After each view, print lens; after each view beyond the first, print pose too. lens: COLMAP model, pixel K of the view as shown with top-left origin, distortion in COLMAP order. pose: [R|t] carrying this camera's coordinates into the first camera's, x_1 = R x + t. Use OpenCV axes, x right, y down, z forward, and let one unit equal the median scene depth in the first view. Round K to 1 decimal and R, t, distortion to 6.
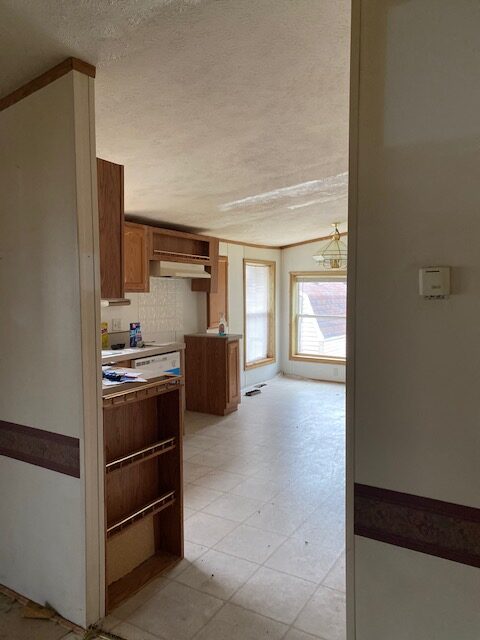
lens RADIAL K [[485.0, 0, 240.7], [0, 485.0, 320.9], [0, 0, 1]] dist [0.045961, -0.038381]
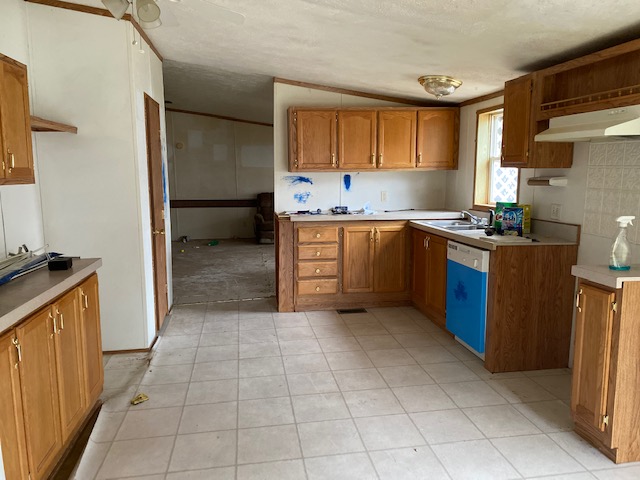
lens RADIAL K [[485.0, 0, 321.7], [0, 485.0, 239.3], [0, 0, 1]] dist [0.045961, -0.038381]
pose [[-0.766467, 0.092084, -0.635648, 0.502780], [-0.036084, 0.981933, 0.185759, -0.077355], [0.641269, 0.165315, -0.749296, 1.348297]]
